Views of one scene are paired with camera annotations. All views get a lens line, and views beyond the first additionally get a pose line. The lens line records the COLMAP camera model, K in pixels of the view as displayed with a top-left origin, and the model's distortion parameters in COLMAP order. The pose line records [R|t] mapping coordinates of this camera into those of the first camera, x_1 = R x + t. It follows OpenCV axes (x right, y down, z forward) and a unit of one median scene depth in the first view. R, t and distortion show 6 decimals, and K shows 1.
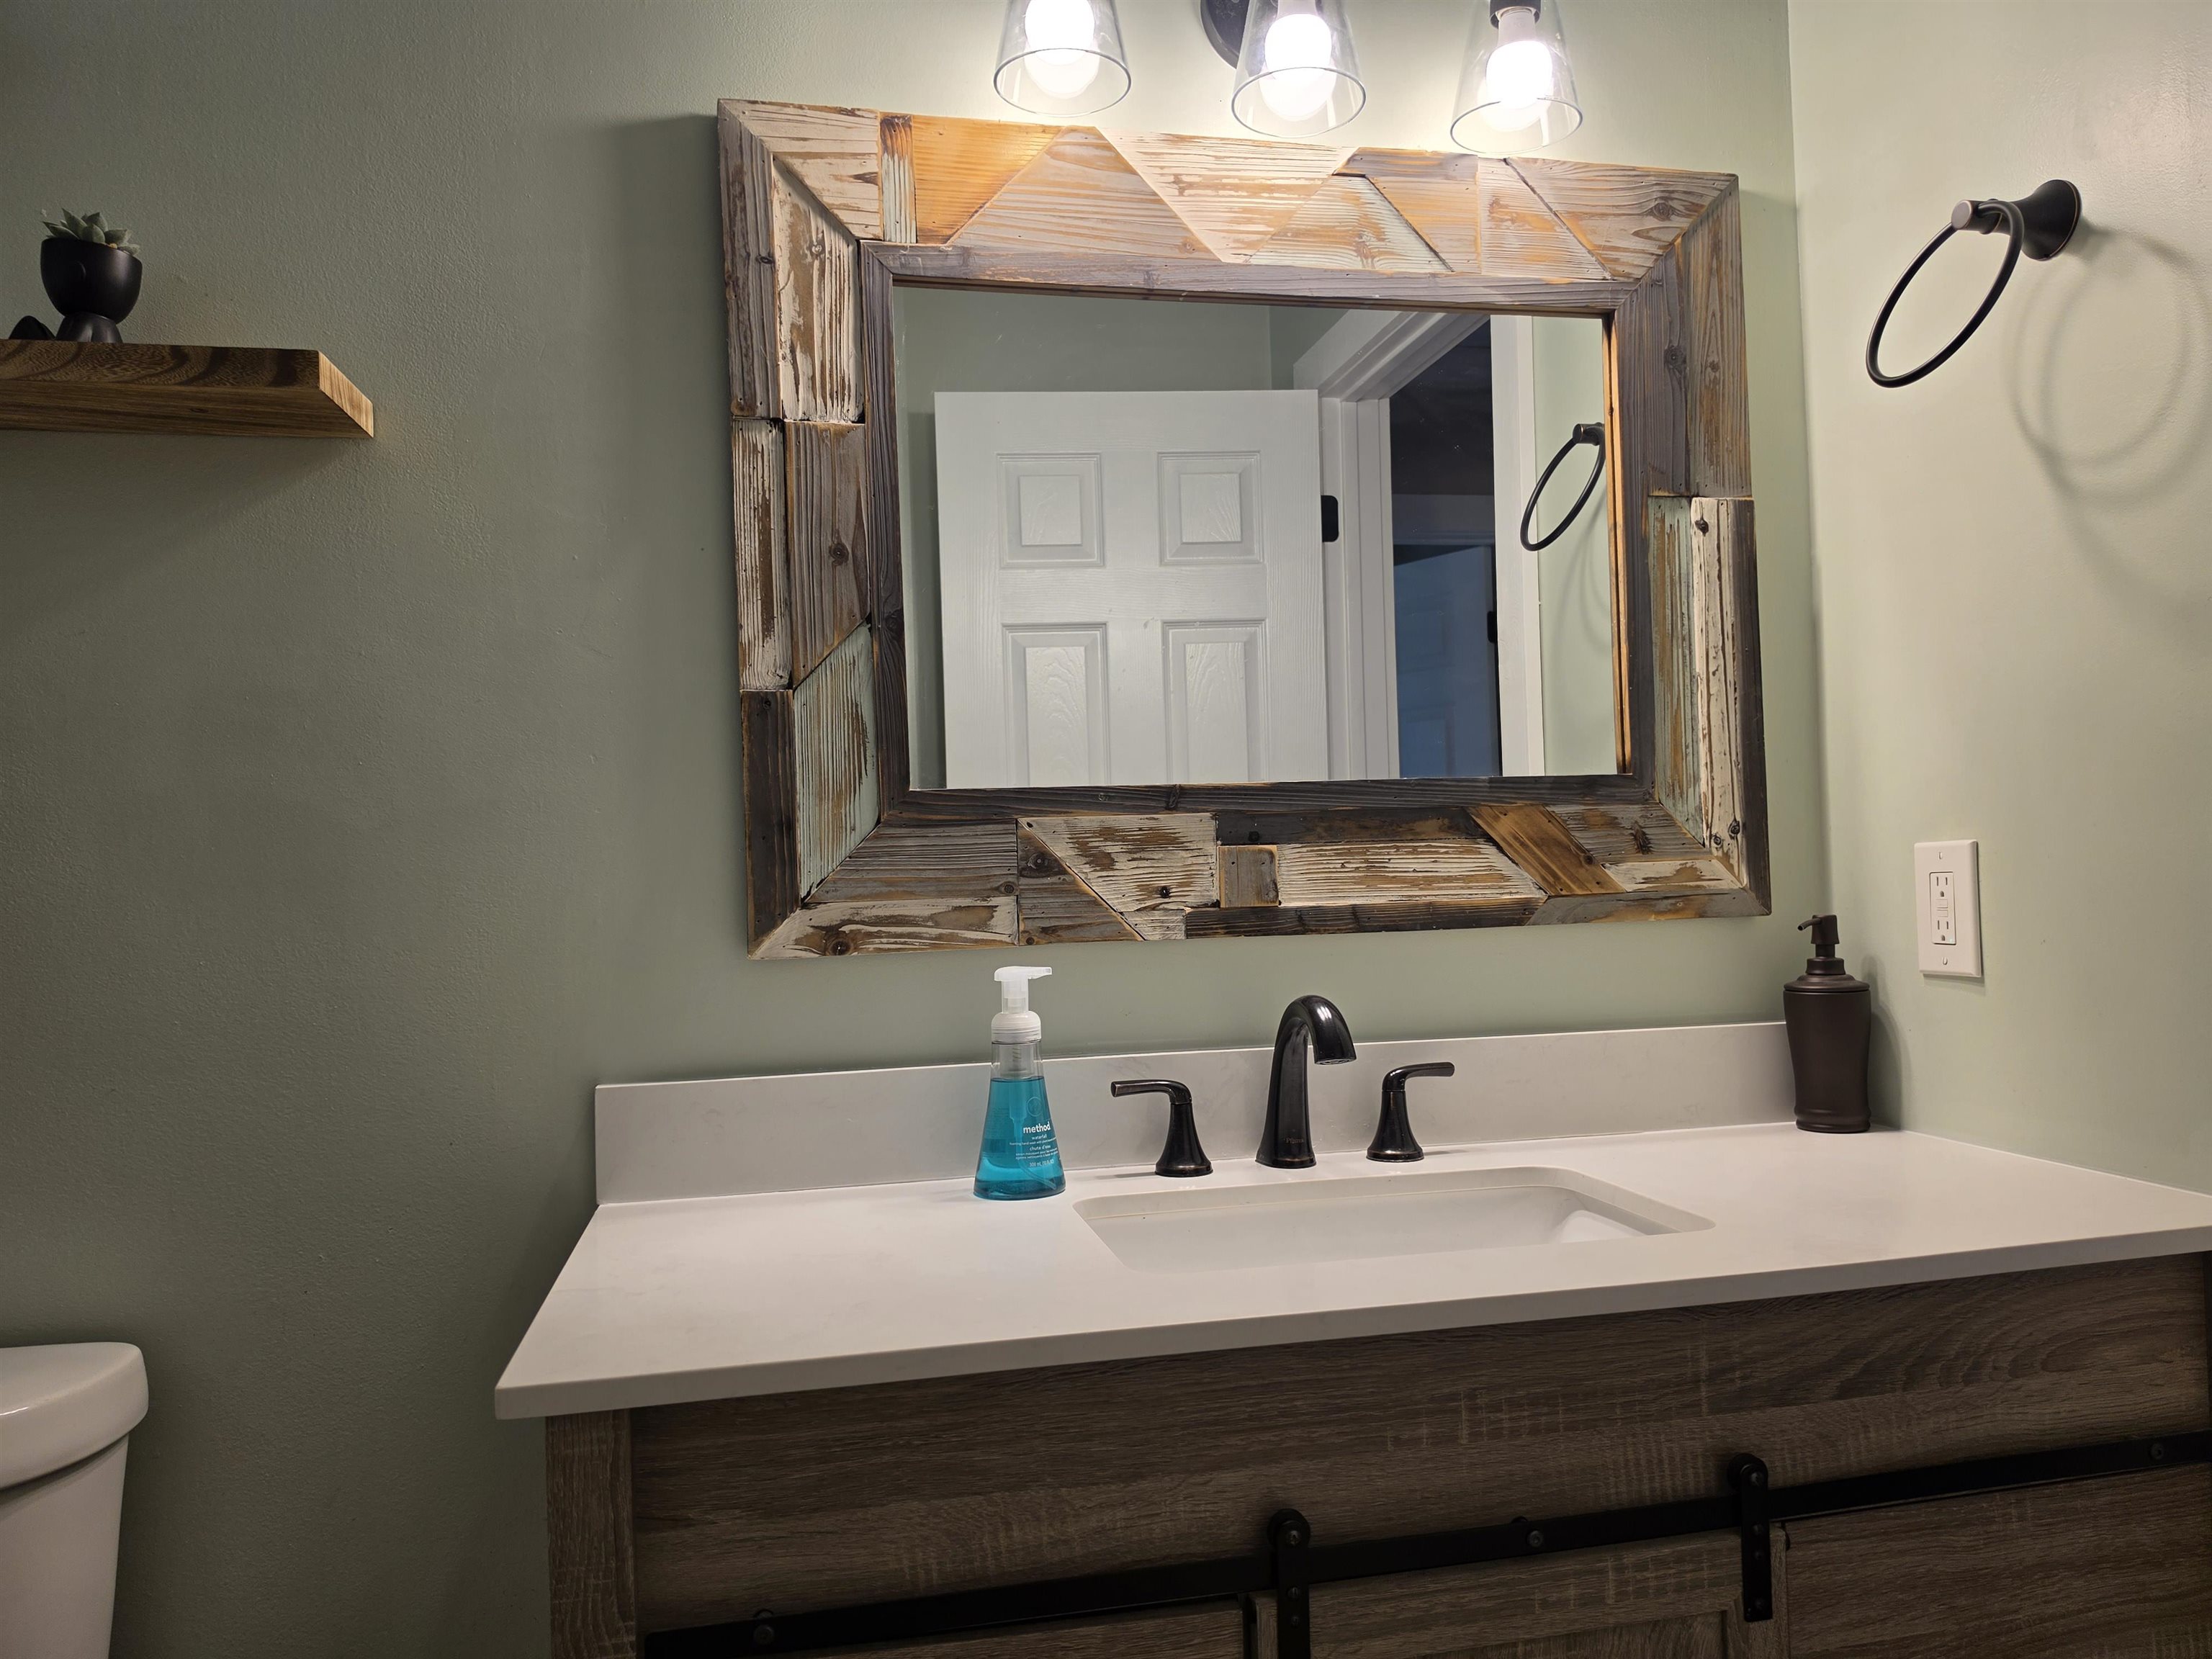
lens RADIAL K [[1530.5, 0, 1152.1], [0, 1530.5, 838.8], [0, 0, 1]] dist [0.062149, -0.080076]
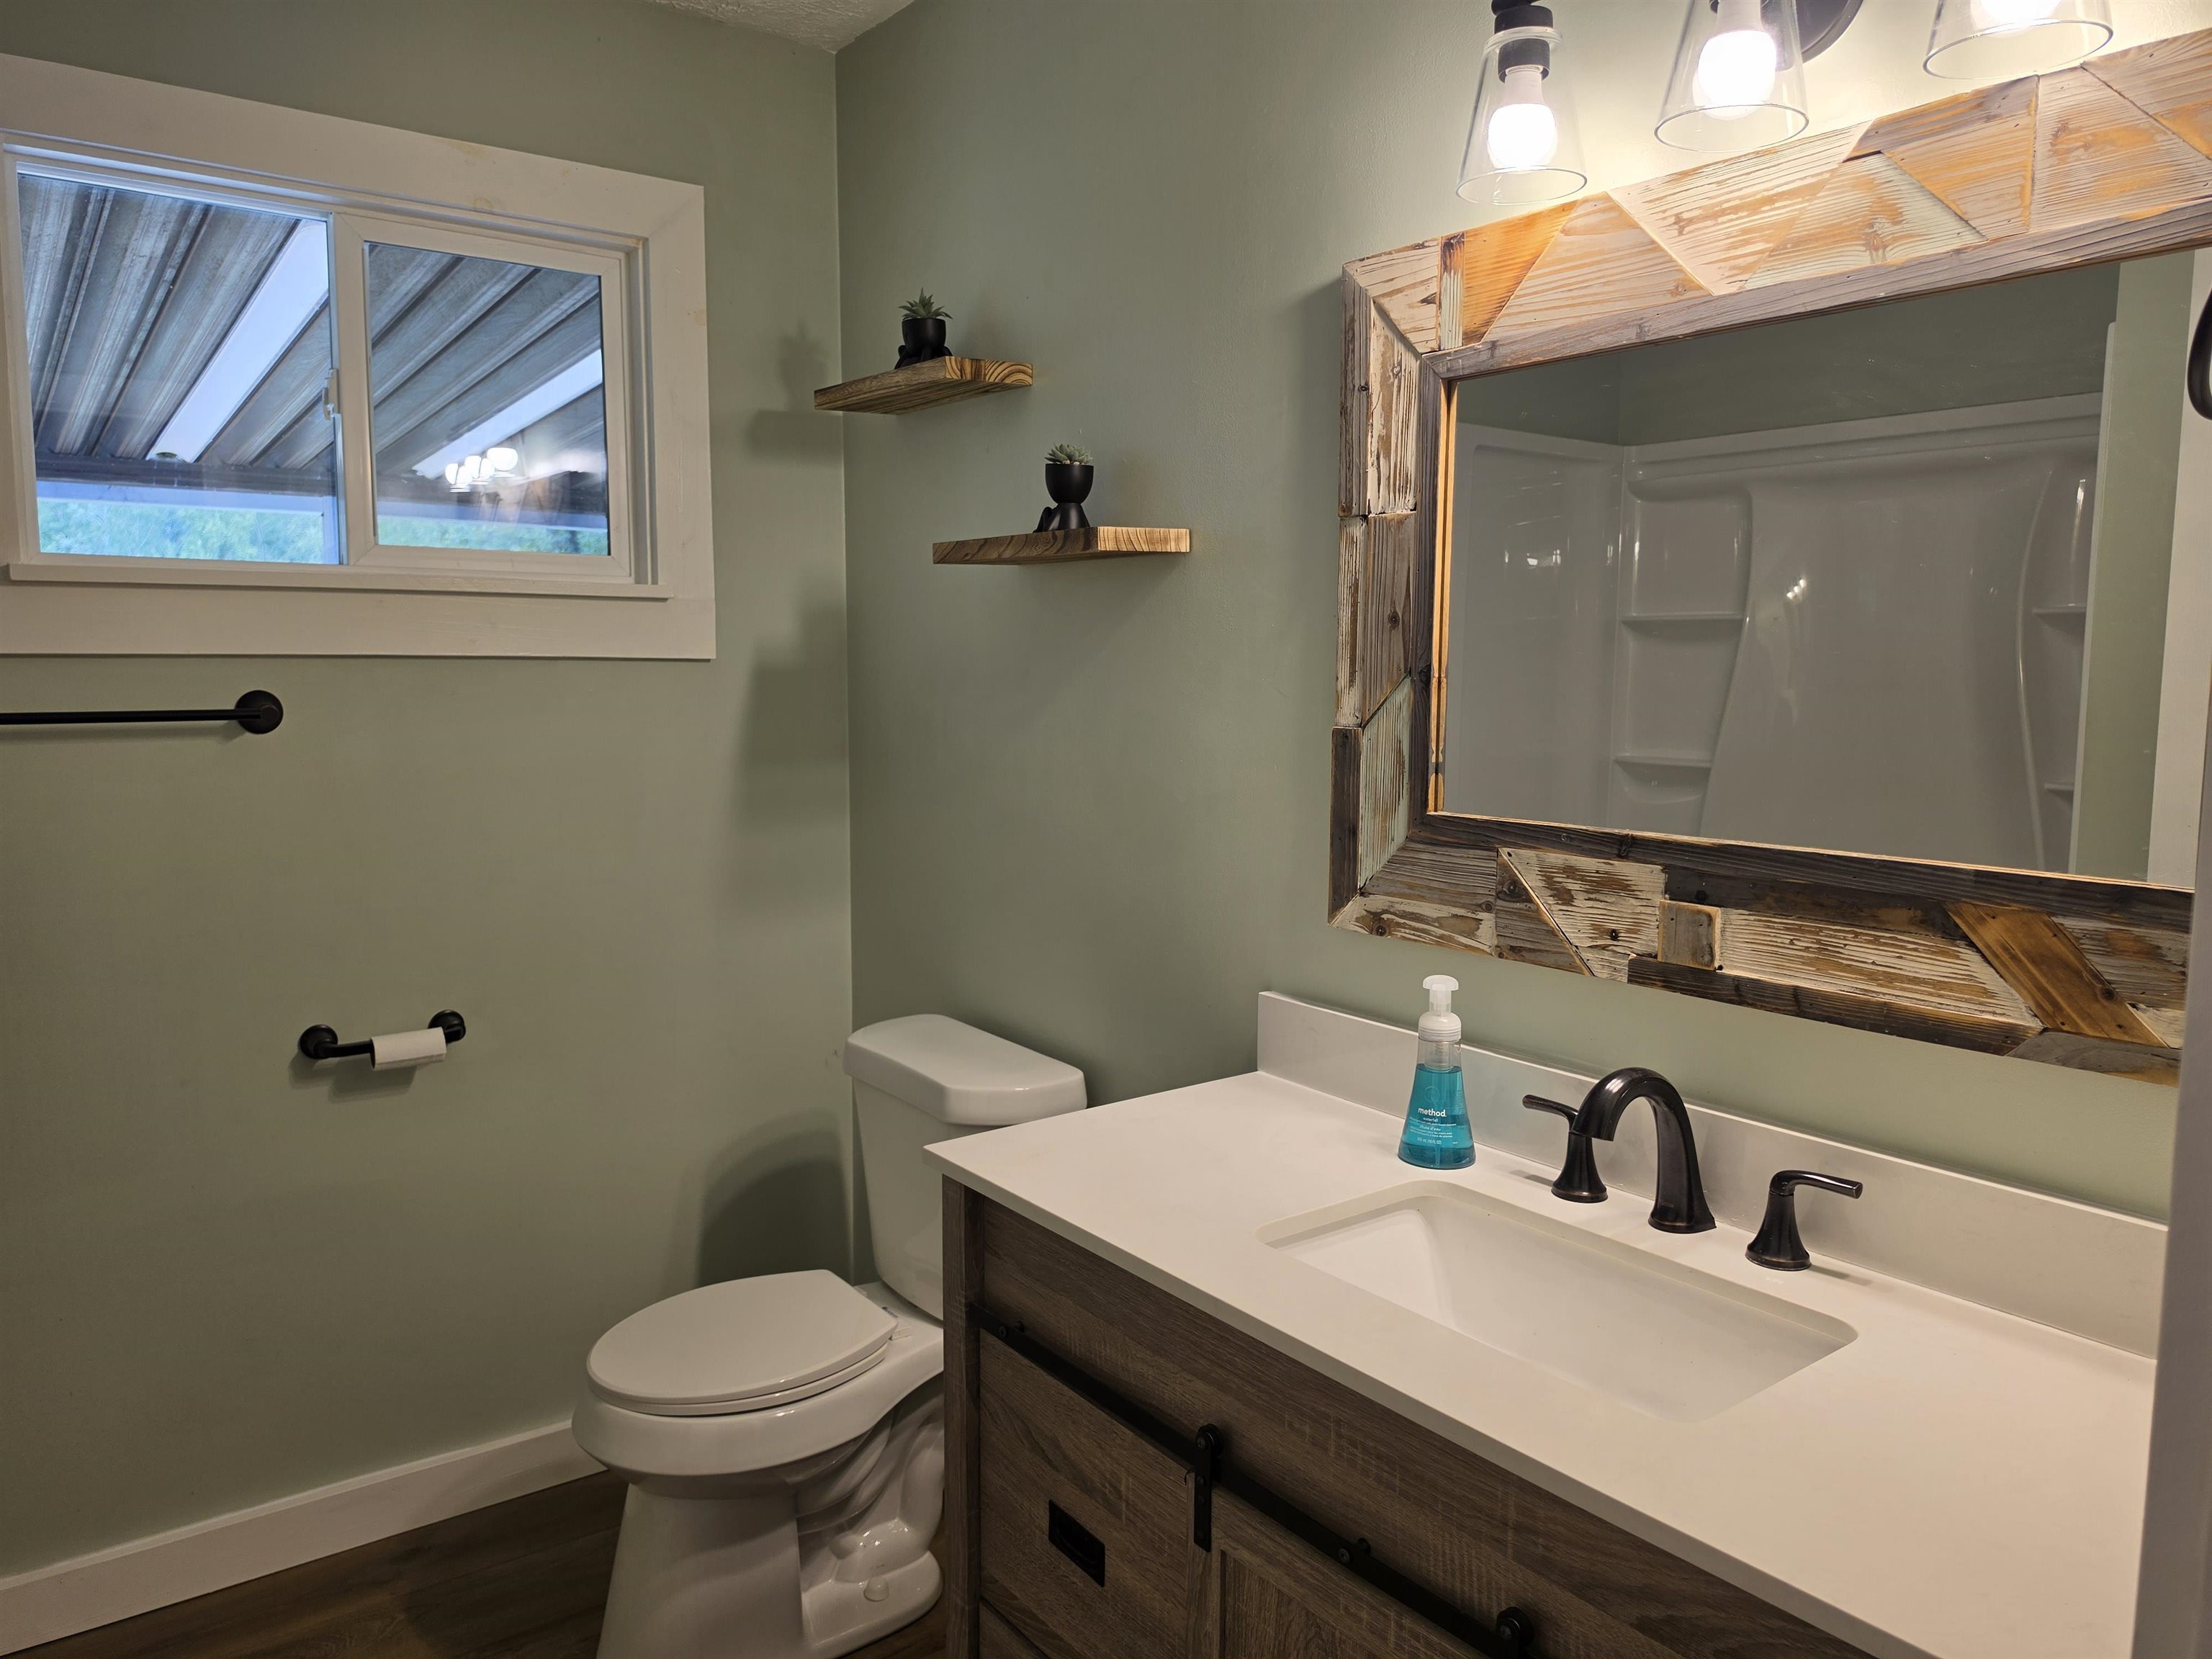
lens RADIAL K [[1530.5, 0, 1111.9], [0, 1530.5, 813.8], [0, 0, 1]] dist [0.062149, -0.080076]
pose [[0.428659, 0.124350, -0.894868, 0.814929], [-0.001245, 0.990563, 0.137051, -0.196100], [0.903465, -0.057634, 0.424769, 0.250004]]
